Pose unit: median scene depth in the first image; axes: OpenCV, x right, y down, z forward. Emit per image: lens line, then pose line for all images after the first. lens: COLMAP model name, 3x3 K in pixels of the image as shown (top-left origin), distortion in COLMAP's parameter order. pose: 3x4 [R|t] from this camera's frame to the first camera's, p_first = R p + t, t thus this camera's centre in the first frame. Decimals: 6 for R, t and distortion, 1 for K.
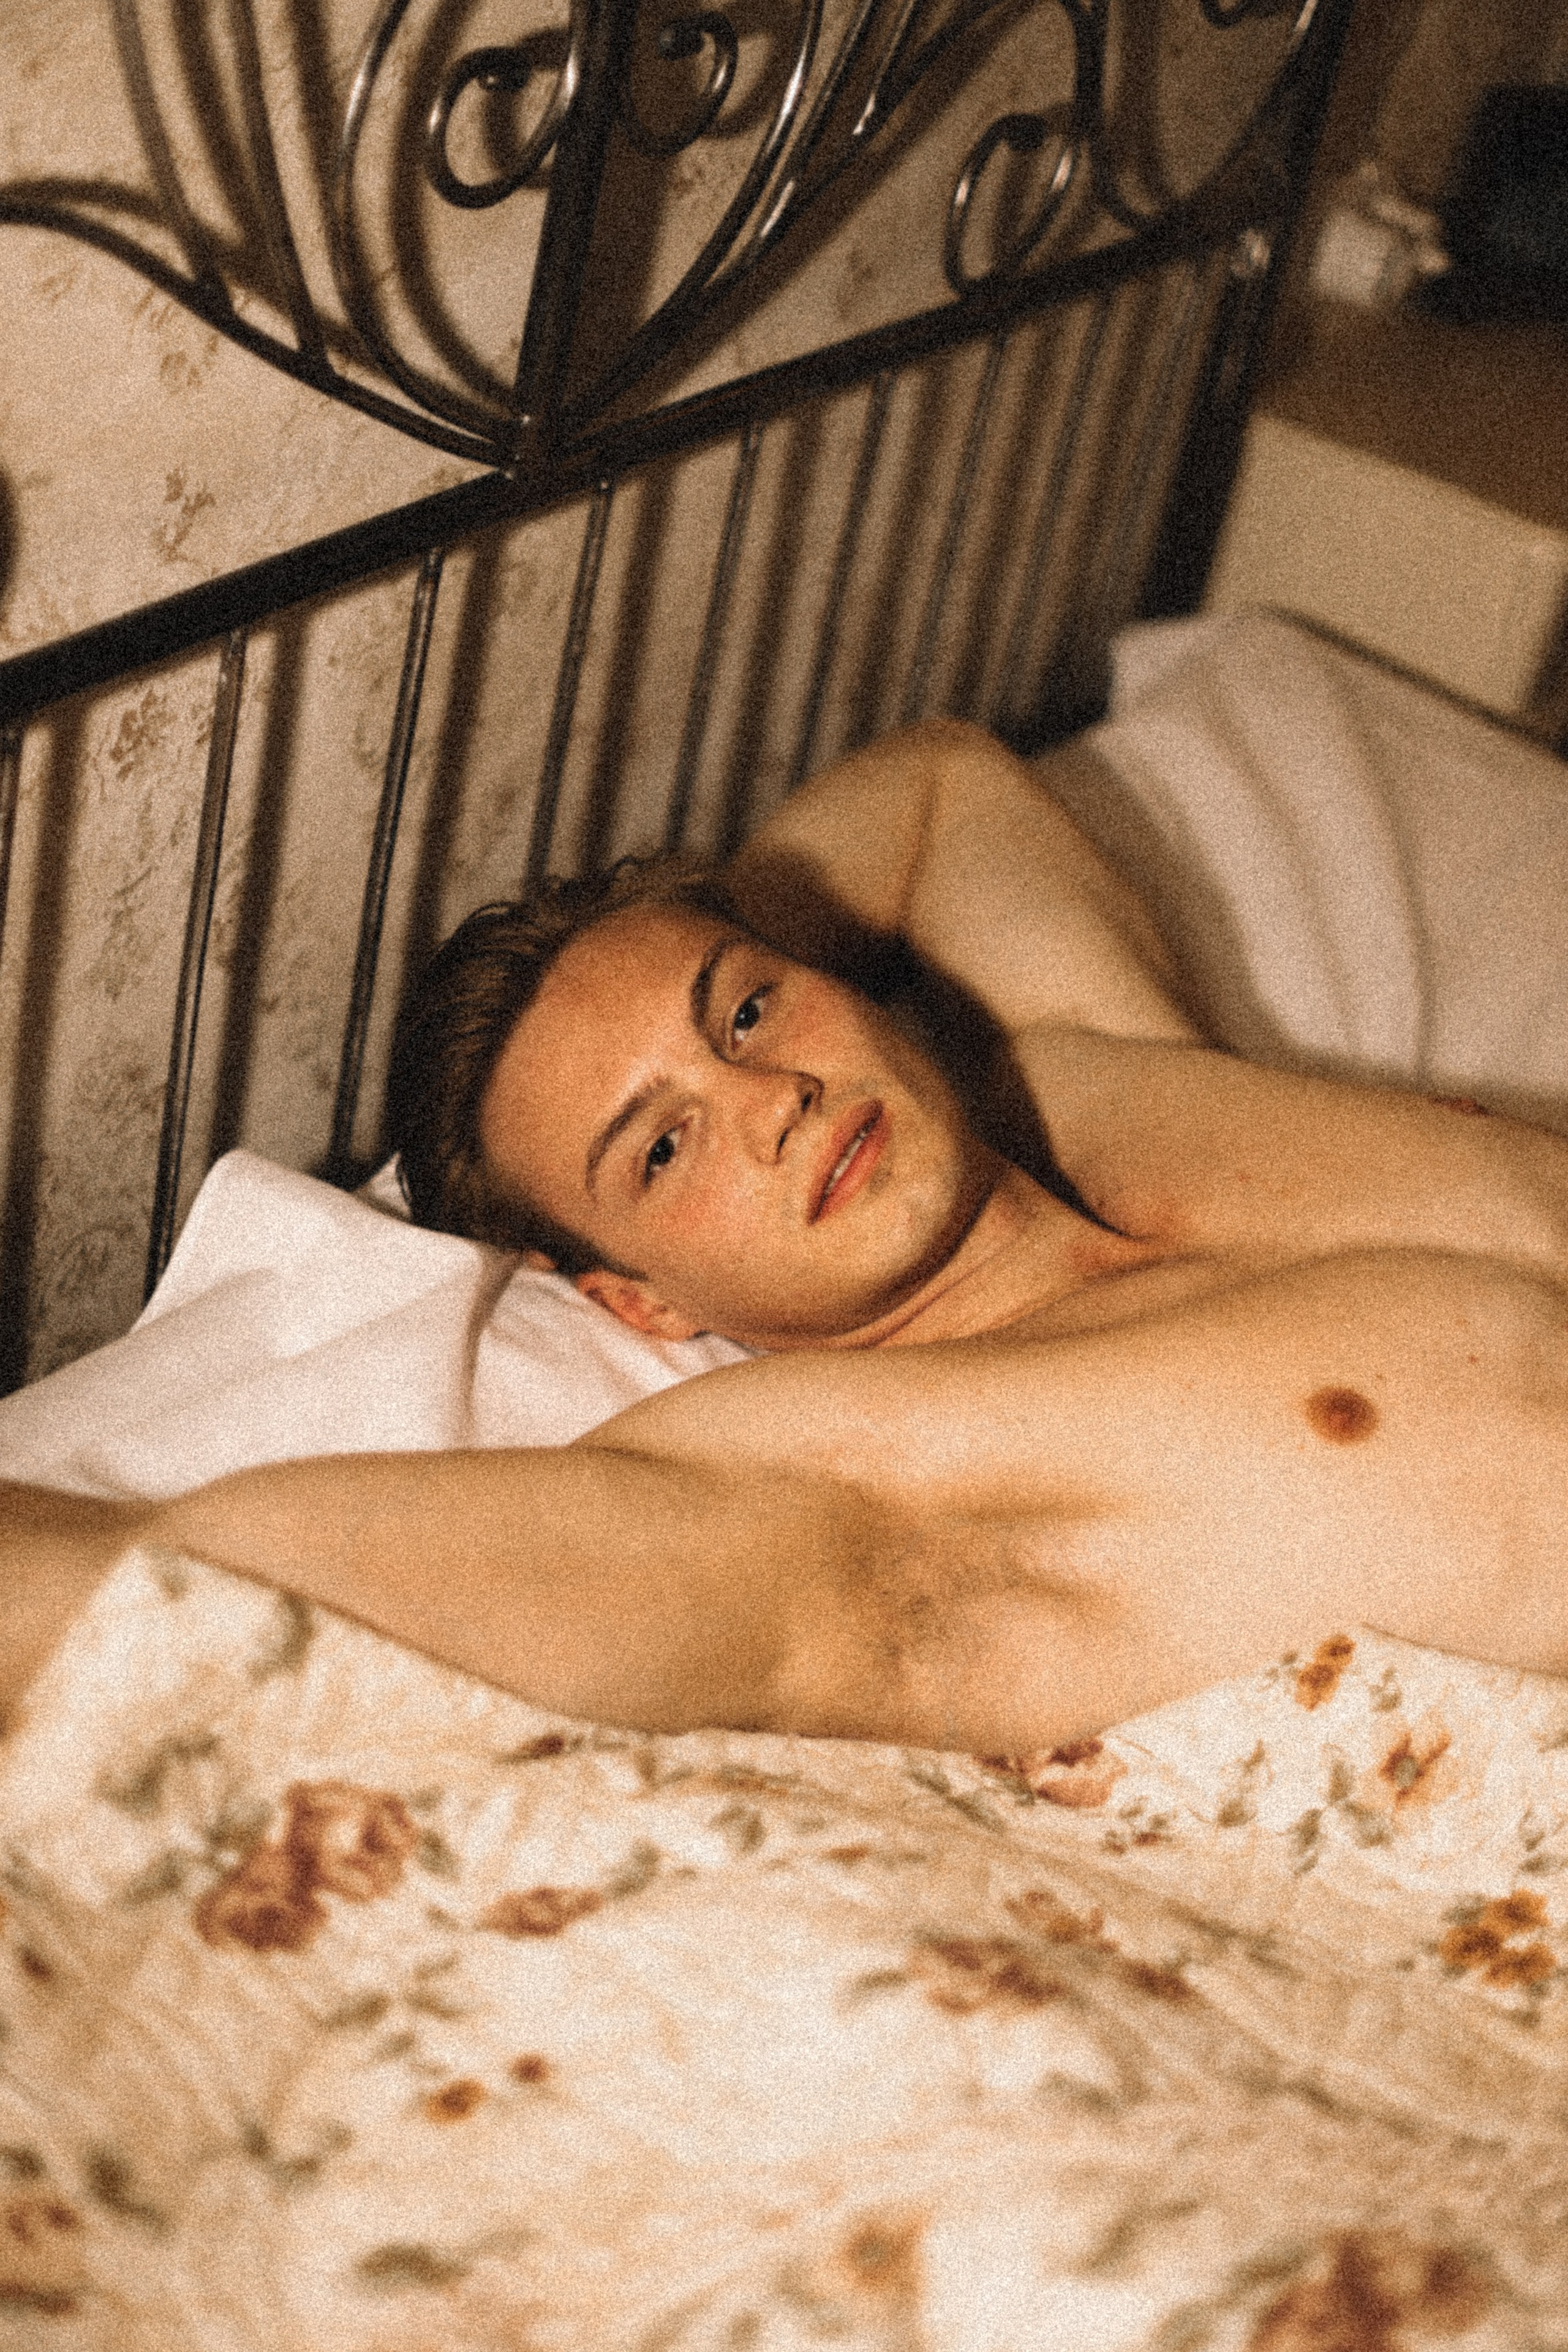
lens RADIAL K [[3259.1, 0, 786.9], [0, 3259.1, 1175.1], [0, 0, 1]] dist [-0.048327, -0.033215]
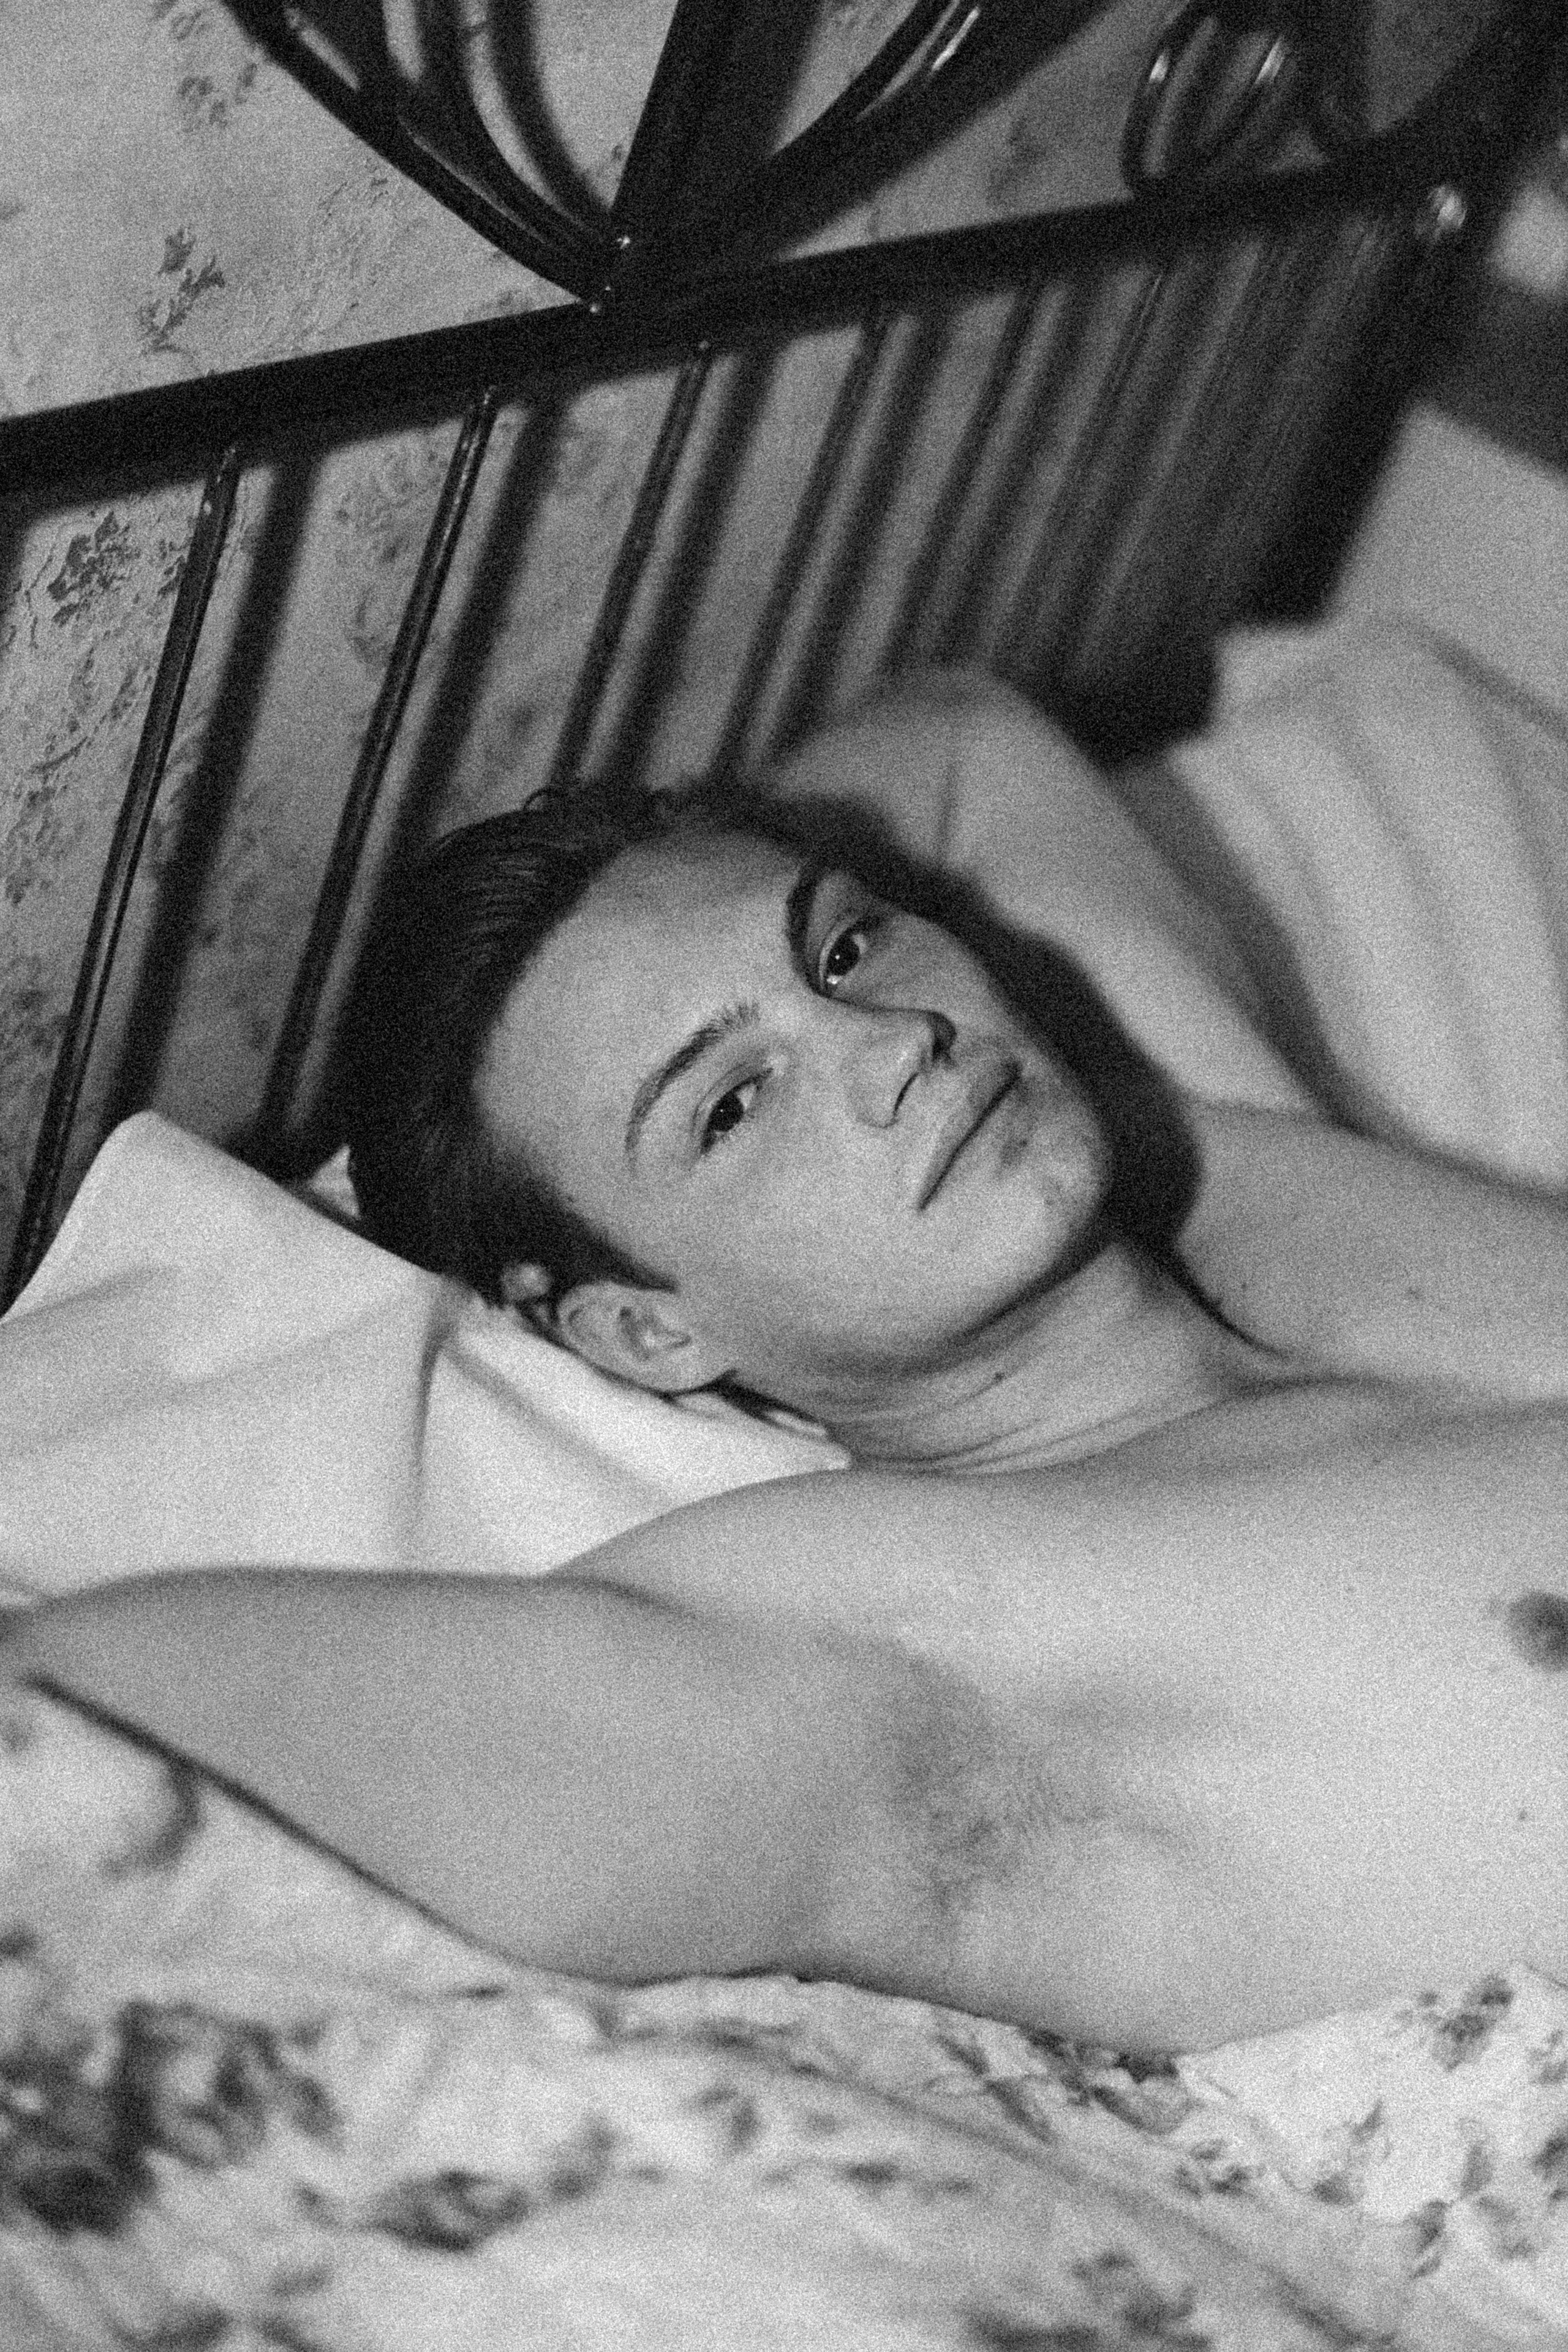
lens RADIAL K [[3259.1, 0, 786.9], [0, 3259.1, 1175.1], [0, 0, 1]] dist [-0.048327, -0.033215]
pose [[0.991865, 0.122135, 0.035874, -0.041816], [-0.121993, 0.992512, -0.006125, -0.006365], [-0.036353, 0.001699, 0.999338, 0.207653]]
